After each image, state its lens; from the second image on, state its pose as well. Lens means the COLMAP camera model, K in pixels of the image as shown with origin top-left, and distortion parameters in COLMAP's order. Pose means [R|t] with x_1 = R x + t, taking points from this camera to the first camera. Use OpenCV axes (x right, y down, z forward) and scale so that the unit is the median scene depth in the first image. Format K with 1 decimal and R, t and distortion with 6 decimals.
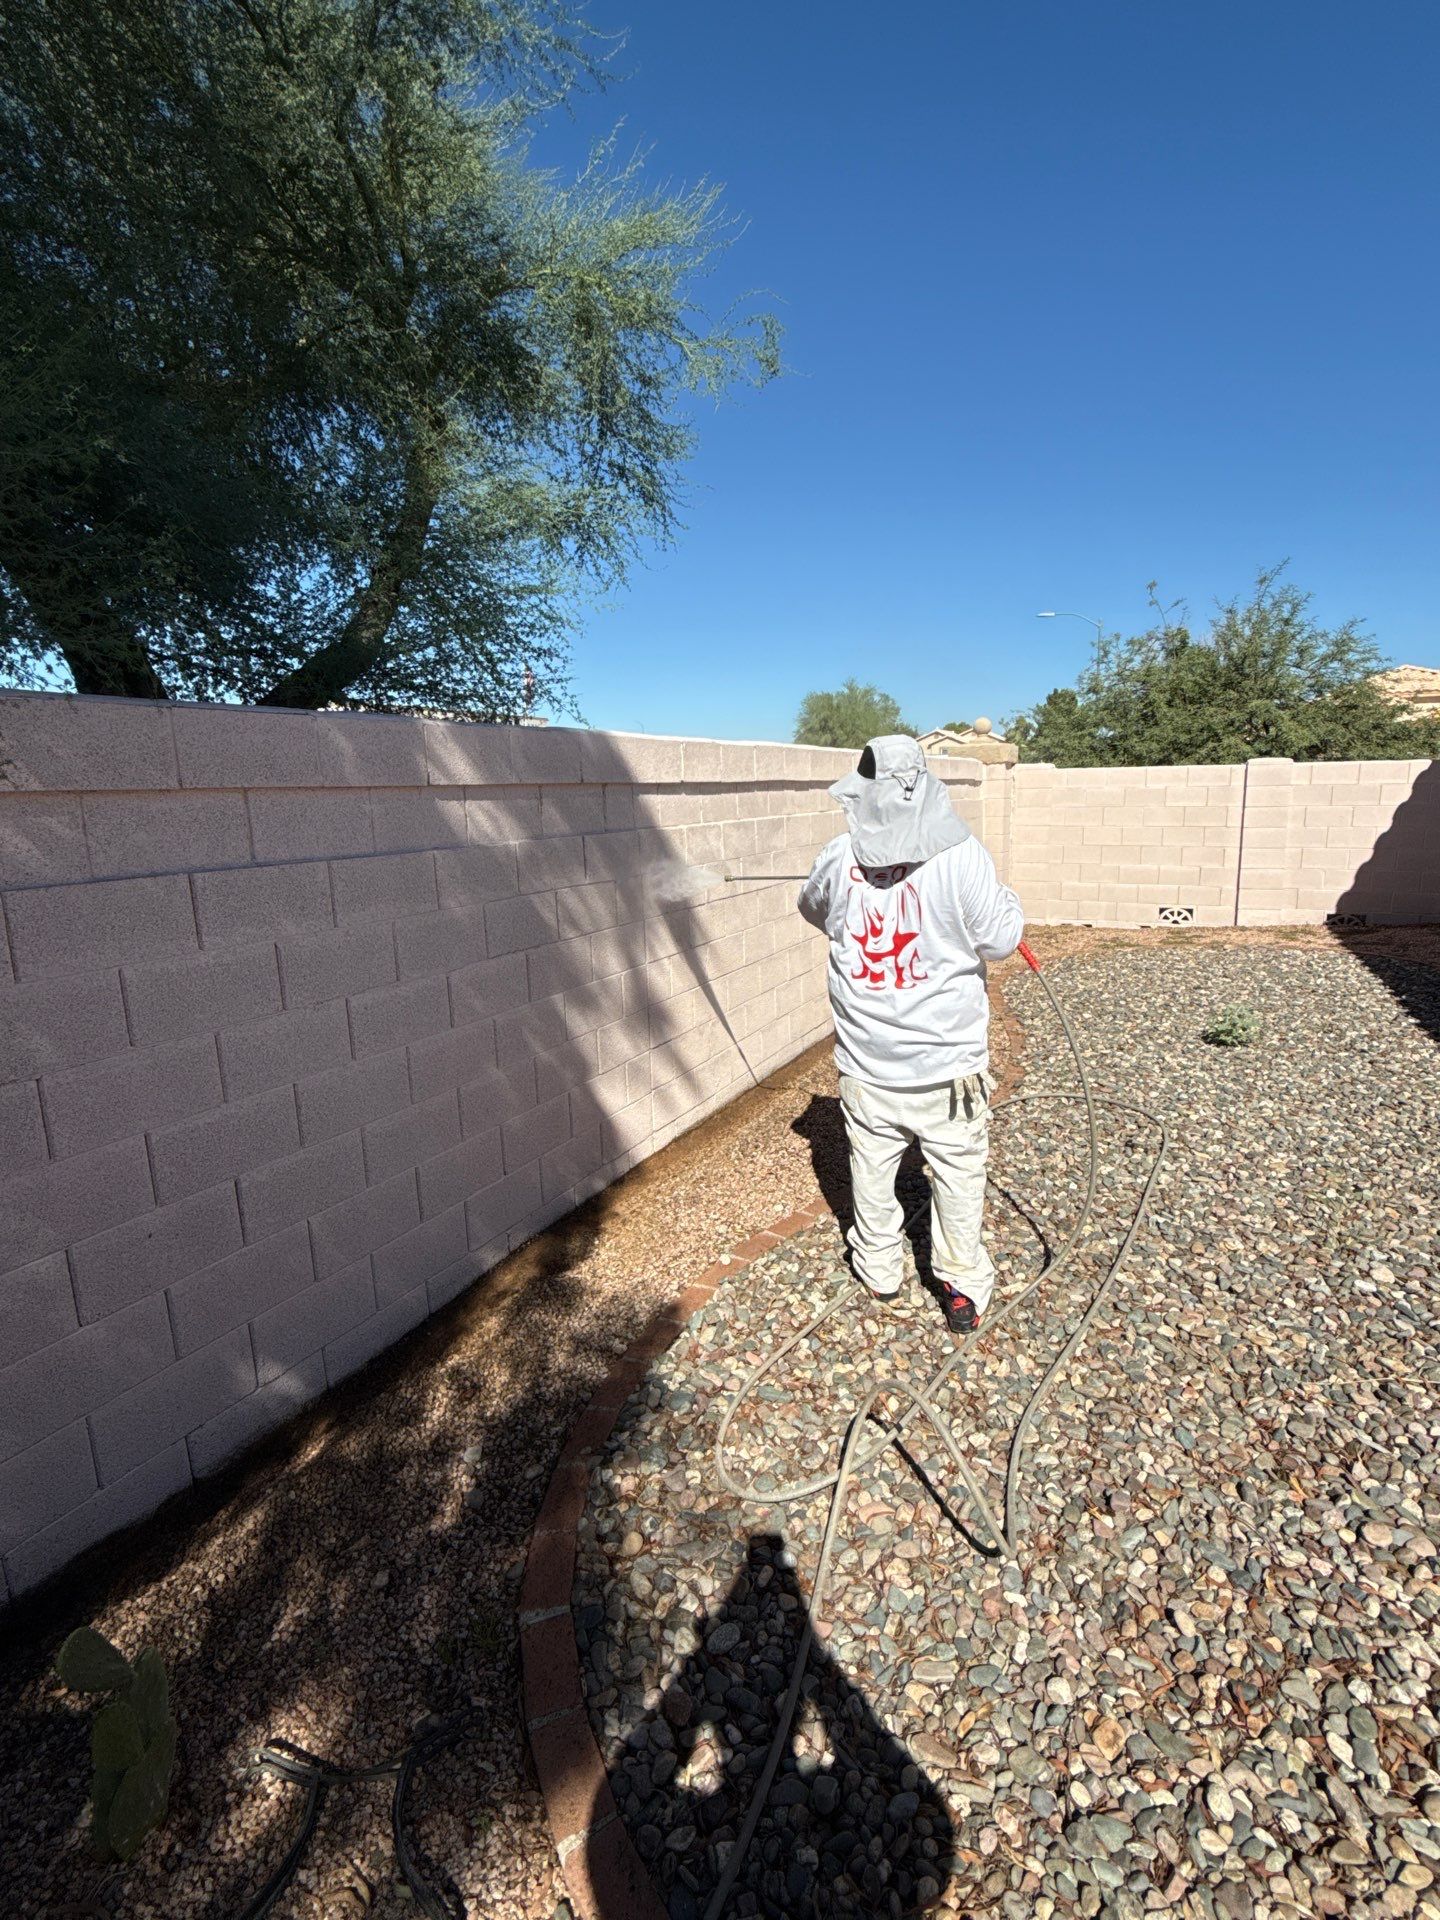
lens RADIAL K [[928.0, 0, 719.9], [0, 928.0, 952.1], [0, 0, 1]] dist [-0.000993, 0.000360]
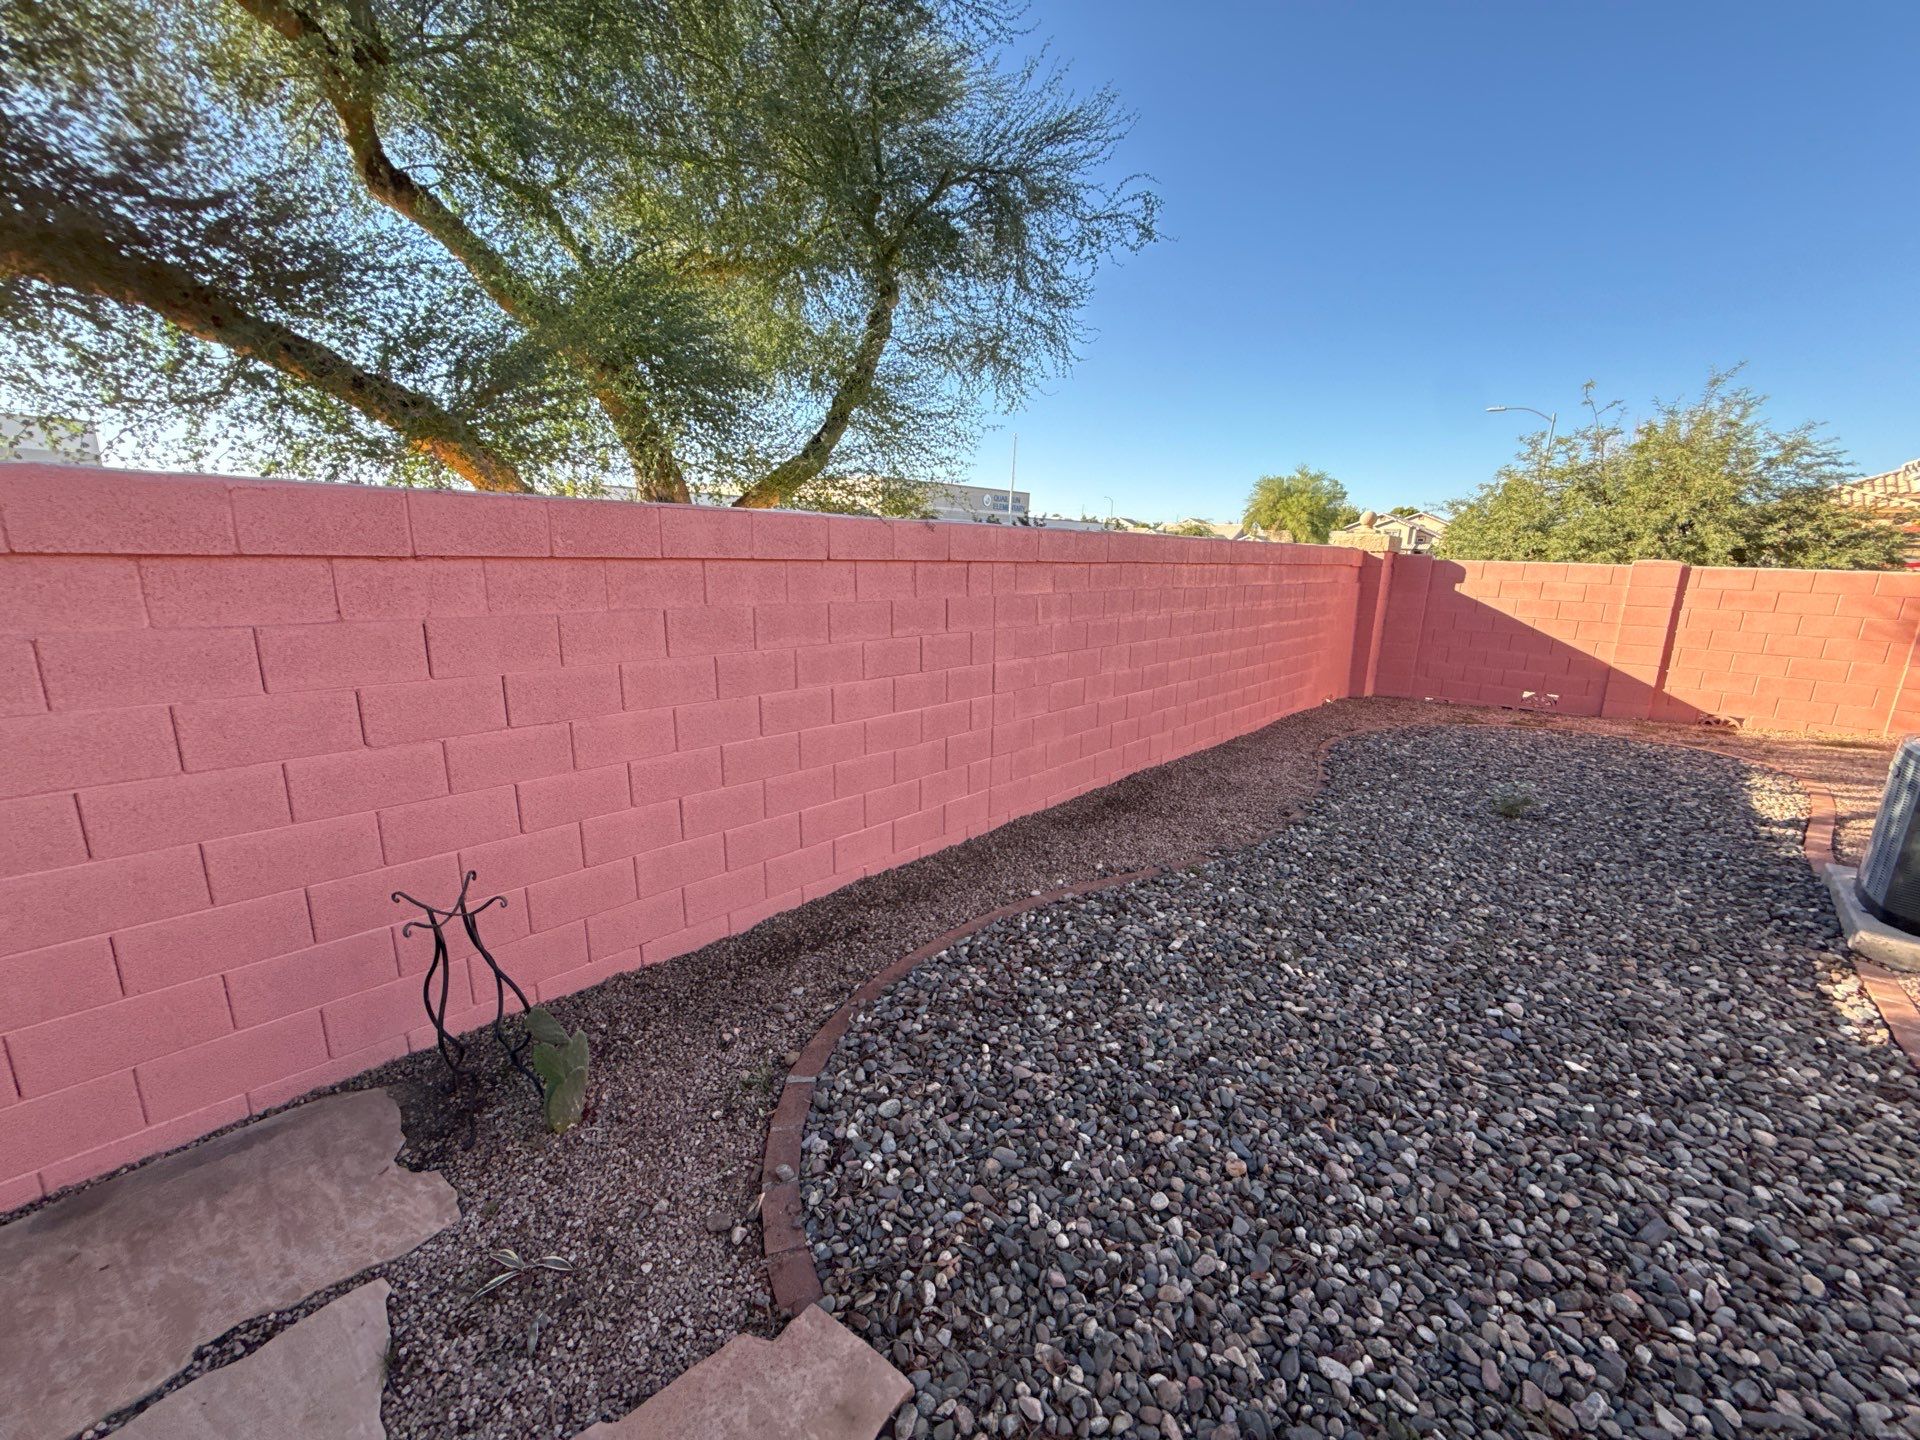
lens RADIAL K [[758.6, 0, 958.5], [0, 758.6, 722.9], [0, 0, 1]] dist [-0.000663, 0.000218]
pose [[0.961476, 0.104982, -0.254053, 0.120408], [-0.092917, 0.993920, 0.059067, -0.005666], [0.258710, -0.033185, 0.965385, -0.068903]]
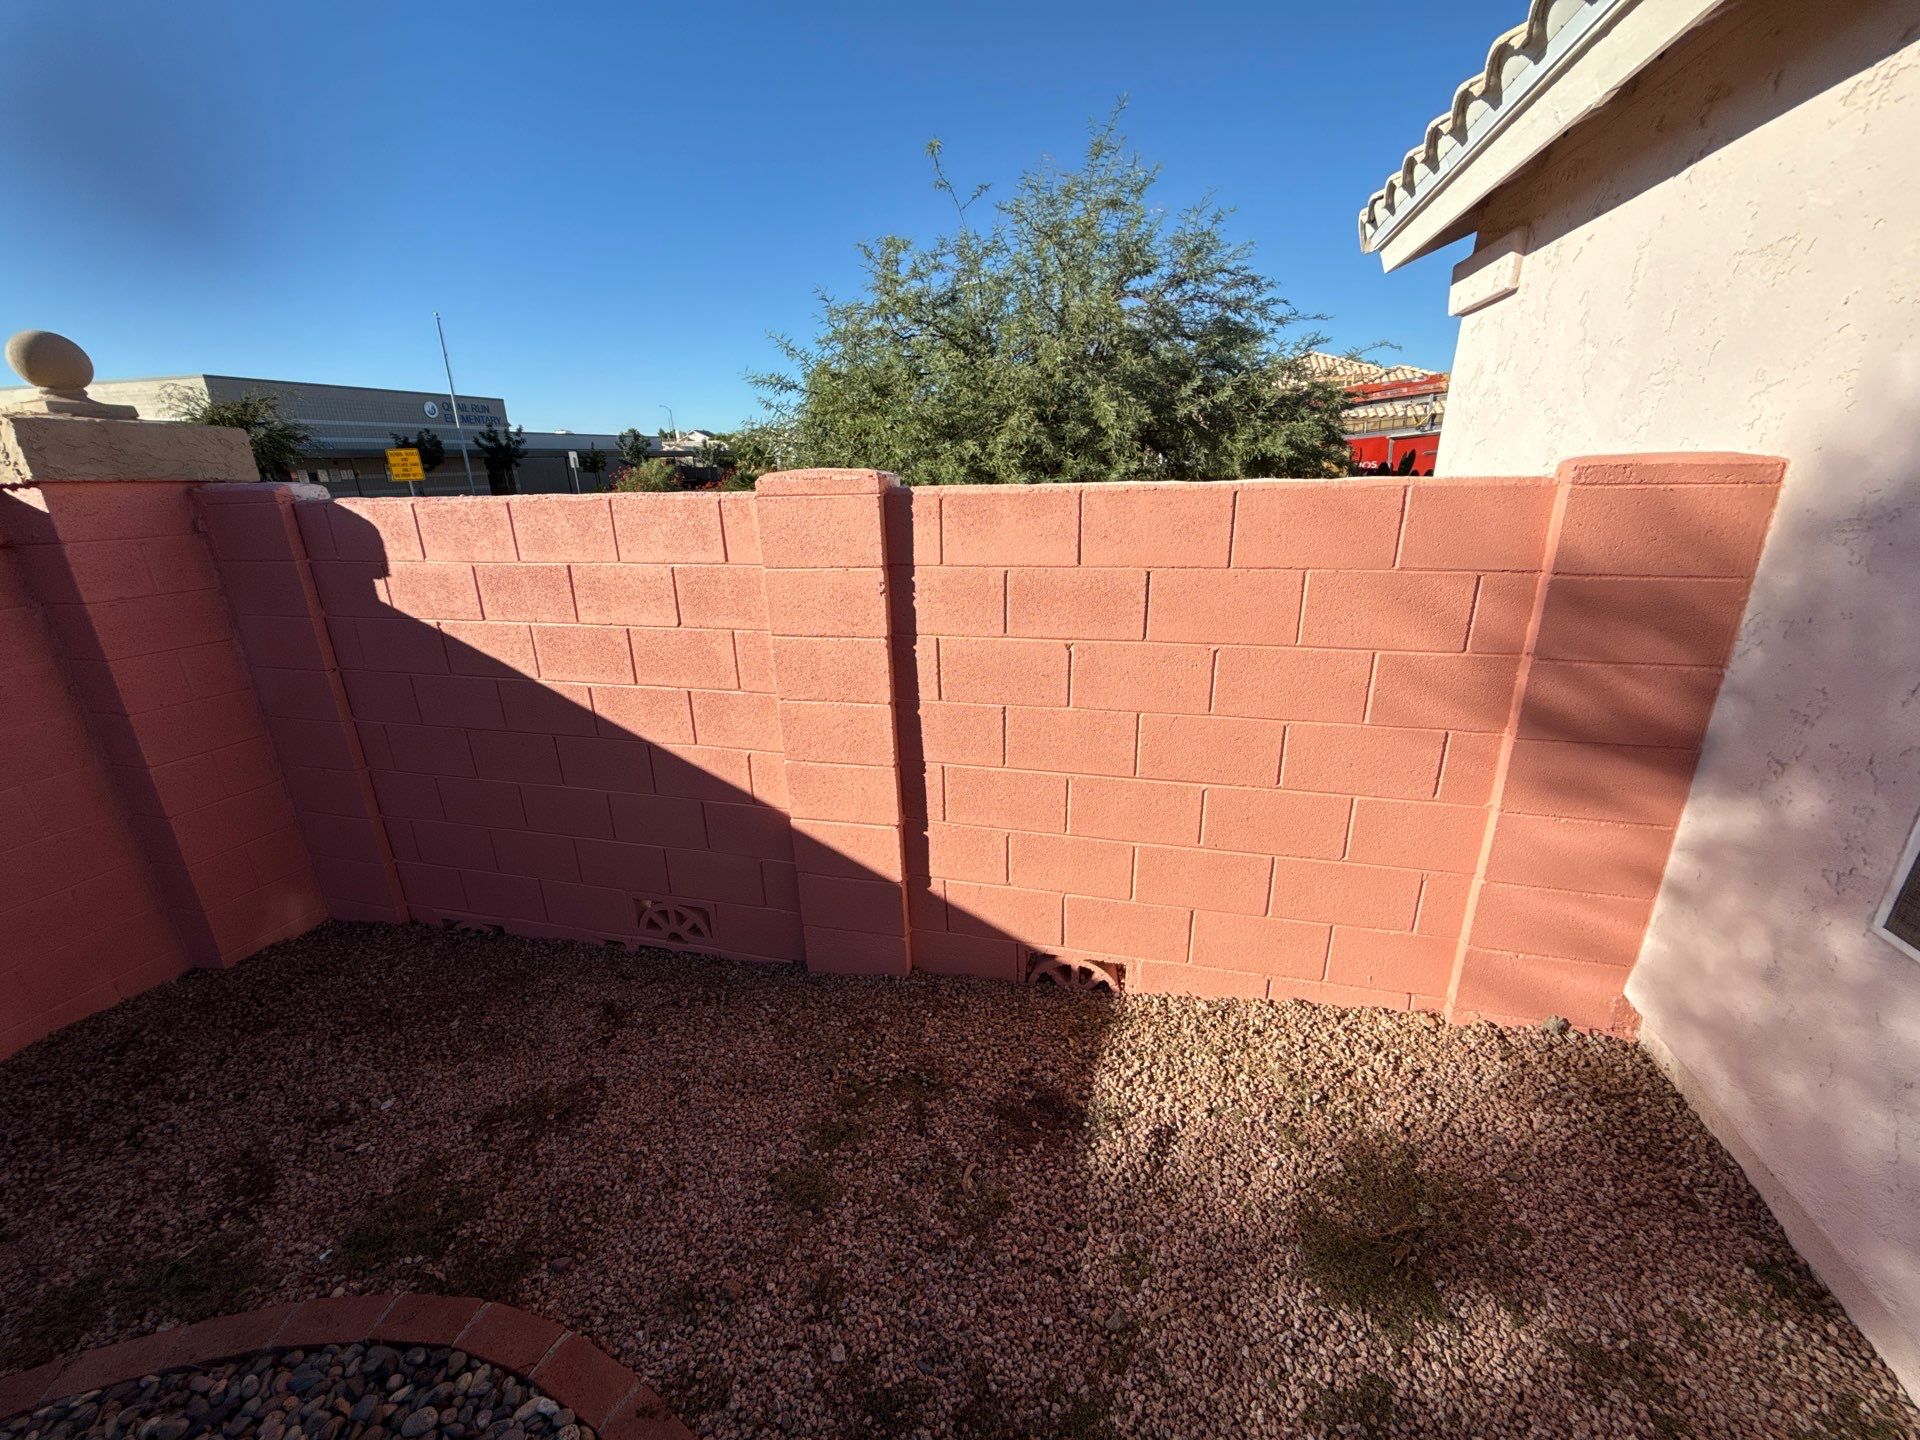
lens RADIAL K [[773.1, 0, 953.5], [0, 773.1, 720.1], [0, 0, 1]] dist [-0.000100, -0.000027]
pose [[0.977859, -0.072559, 0.196285, 1.011233], [0.044733, 0.988762, 0.142651, -0.284399], [-0.204429, -0.130712, 0.970115, 1.303390]]
